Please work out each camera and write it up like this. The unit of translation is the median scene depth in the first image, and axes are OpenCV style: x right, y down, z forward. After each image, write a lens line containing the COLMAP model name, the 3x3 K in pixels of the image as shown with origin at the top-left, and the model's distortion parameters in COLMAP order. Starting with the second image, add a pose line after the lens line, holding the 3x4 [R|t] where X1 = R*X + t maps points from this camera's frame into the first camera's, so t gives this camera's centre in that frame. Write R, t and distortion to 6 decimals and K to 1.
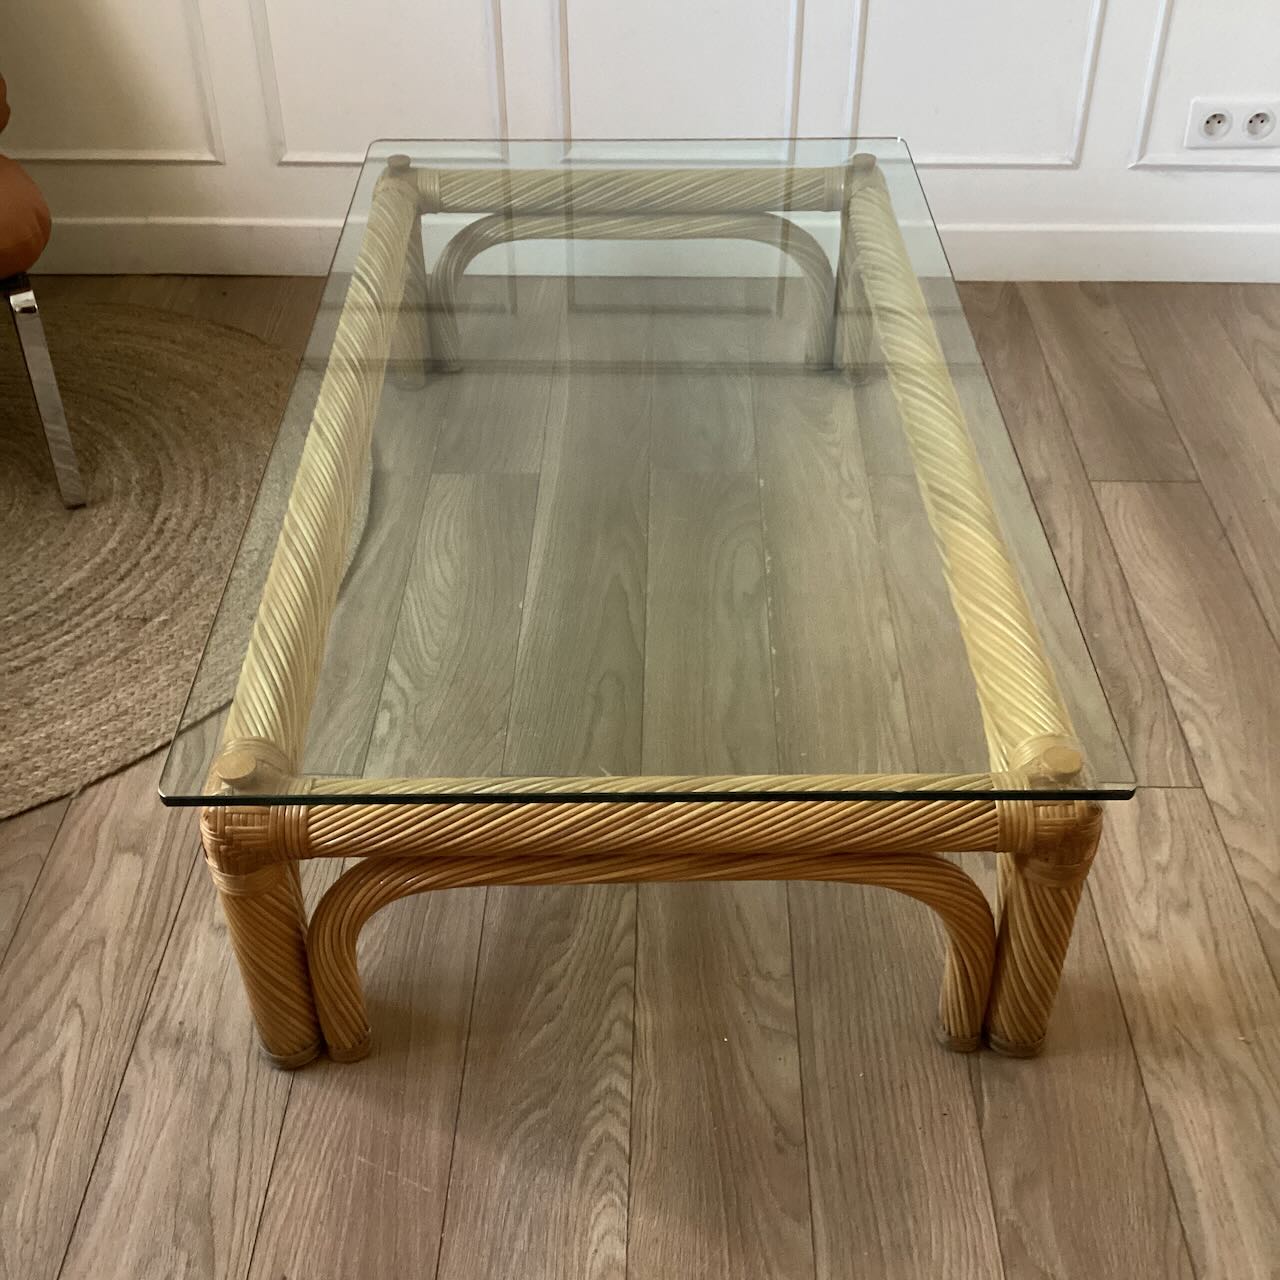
lens RADIAL K [[1564.4, 0, 645.2], [0, 1564.4, 621.6], [0, 0, 1]] dist [0.131389, -0.323671]
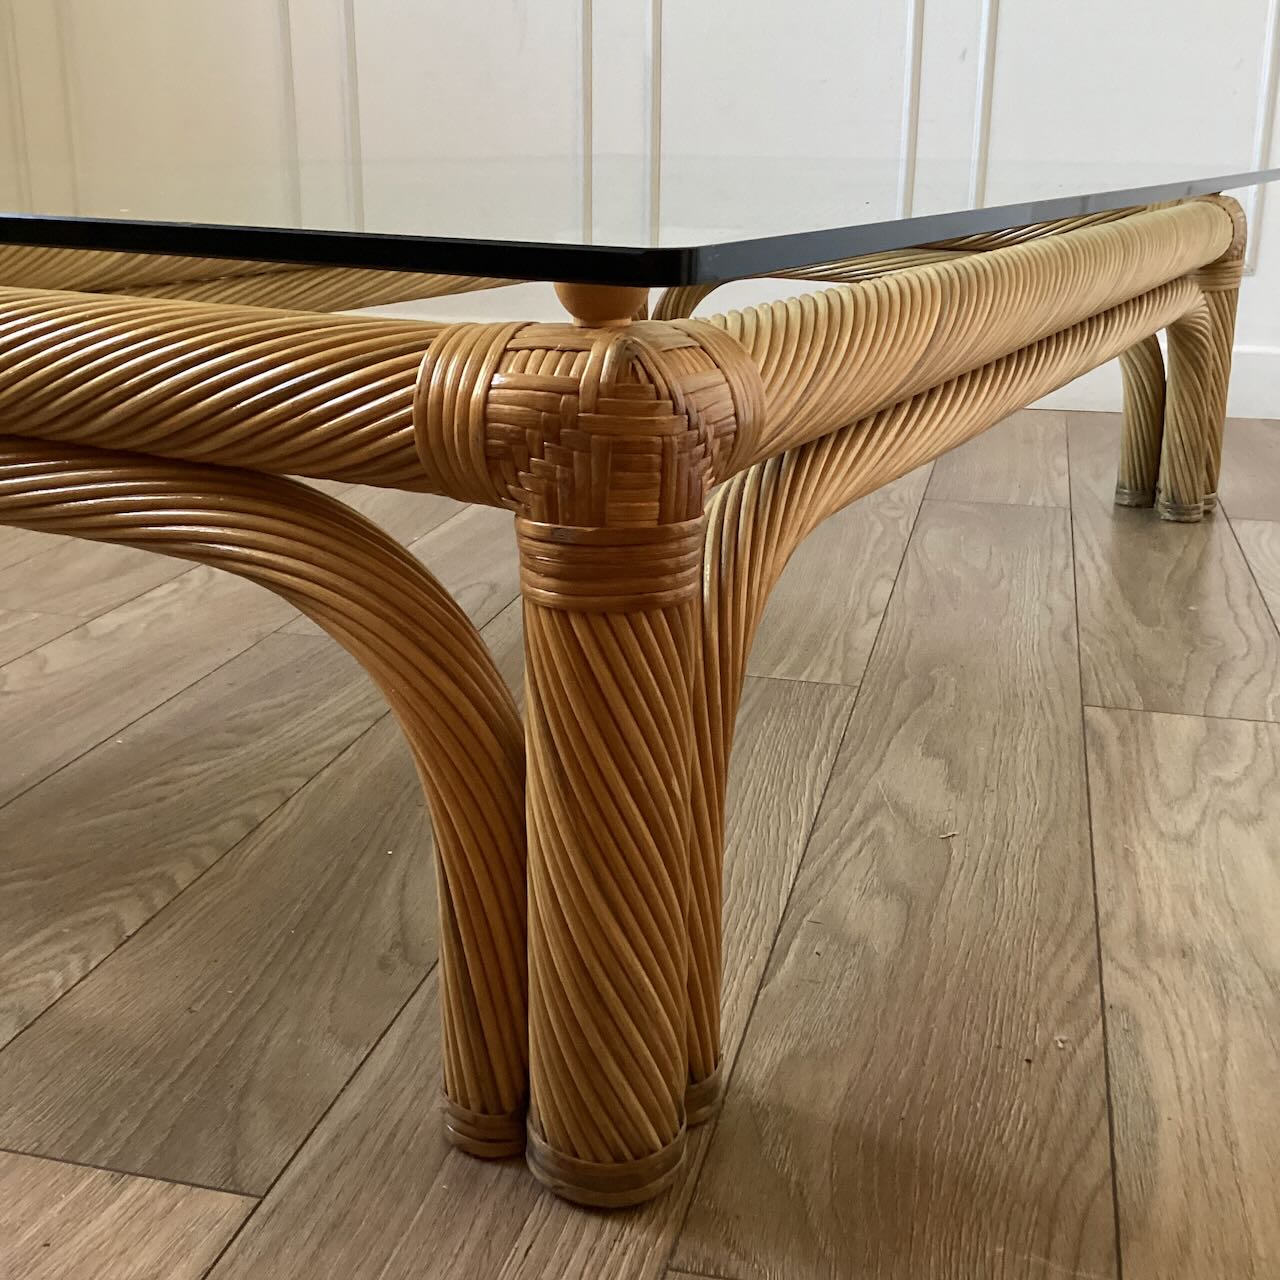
lens RADIAL K [[1562.9, 0, 645.0], [0, 1562.9, 627.9], [0, 0, 1]] dist [0.131377, -0.325773]
pose [[0.975149, 0.074794, -0.208544, 0.260563], [-0.143999, 0.929322, -0.340037, 0.372388], [0.168372, 0.361617, 0.916997, 0.443518]]
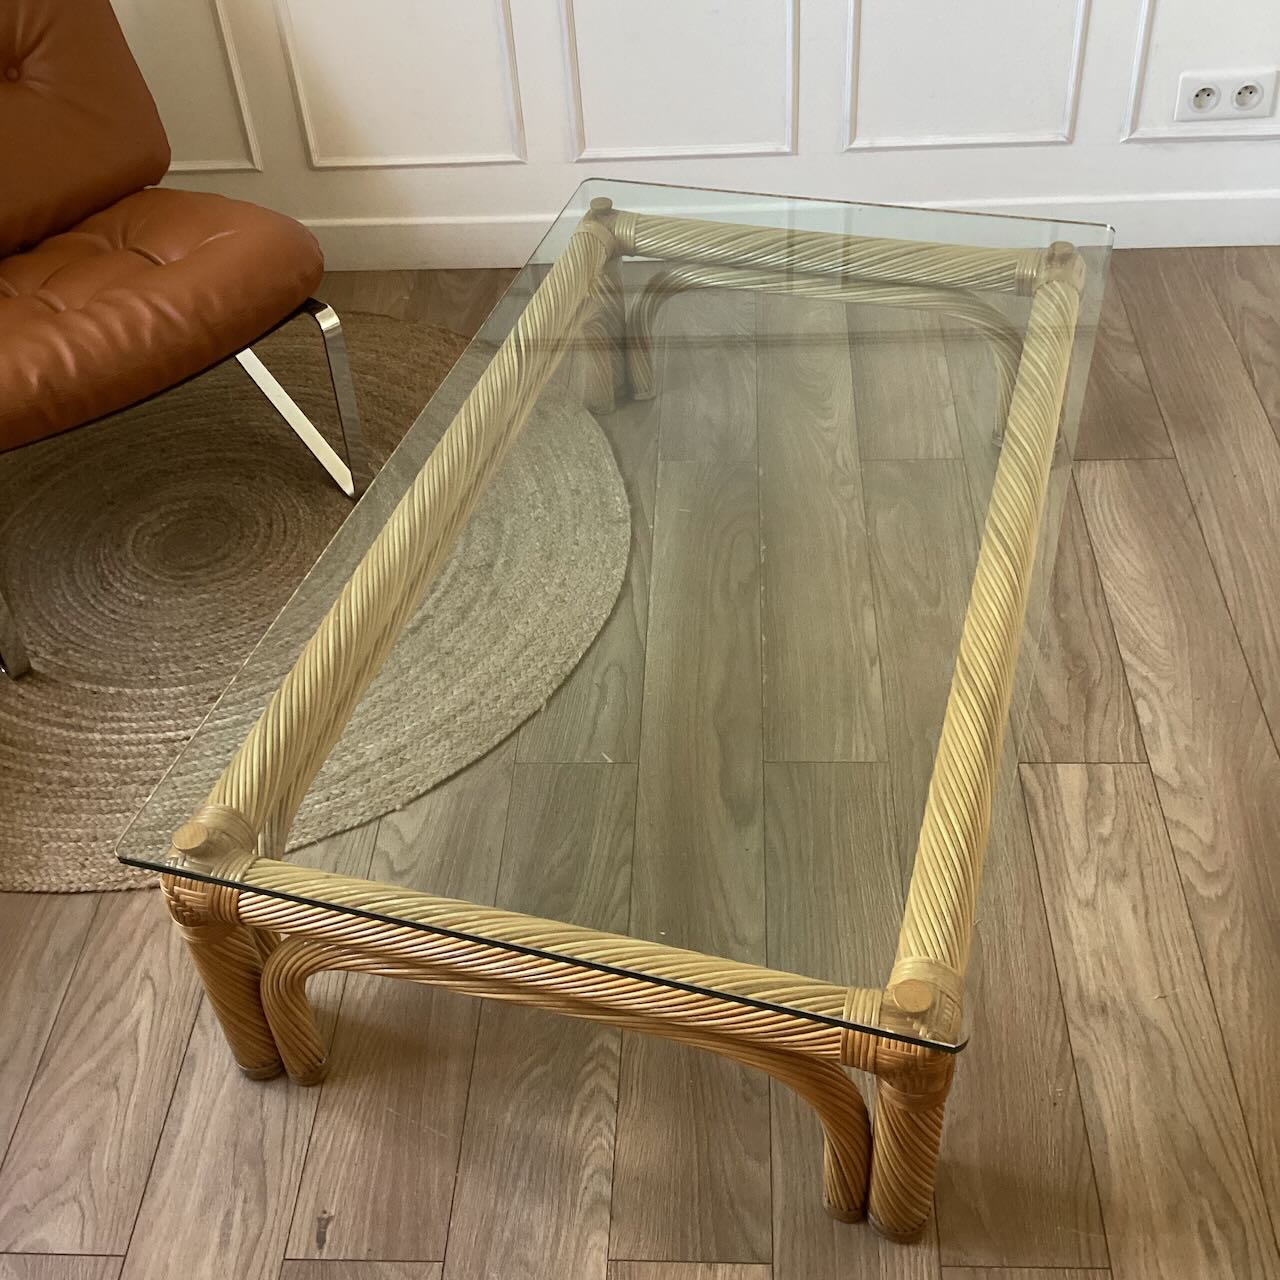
lens RADIAL K [[1562.9, 0, 645.0], [0, 1562.9, 627.9], [0, 0, 1]] dist [0.131377, -0.325773]
pose [[0.998223, -0.022531, -0.055159, 0.077077], [0.026433, 0.997121, 0.071065, -0.089228], [0.053399, -0.072397, 0.995945, -0.123405]]
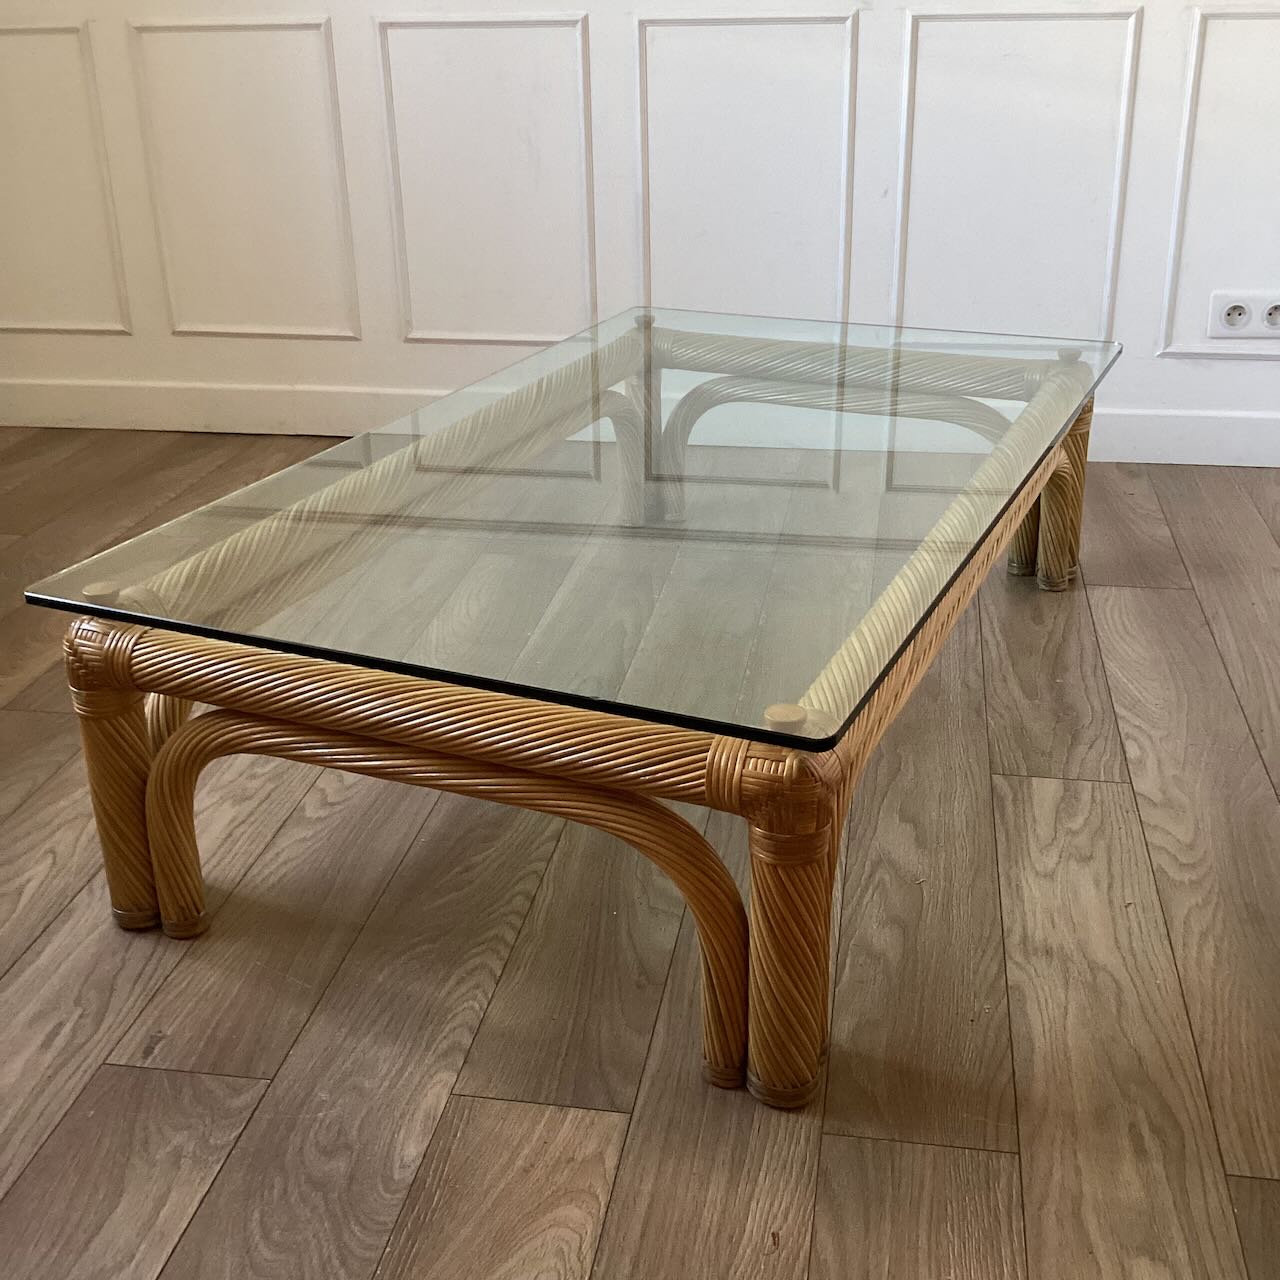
lens RADIAL K [[1562.9, 0, 645.0], [0, 1562.9, 627.9], [0, 0, 1]] dist [0.131377, -0.325773]
pose [[0.988478, 0.044517, -0.144671, 0.215458], [-0.080496, 0.964019, -0.253353, 0.345455], [0.128187, 0.262079, 0.956495, -0.061982]]
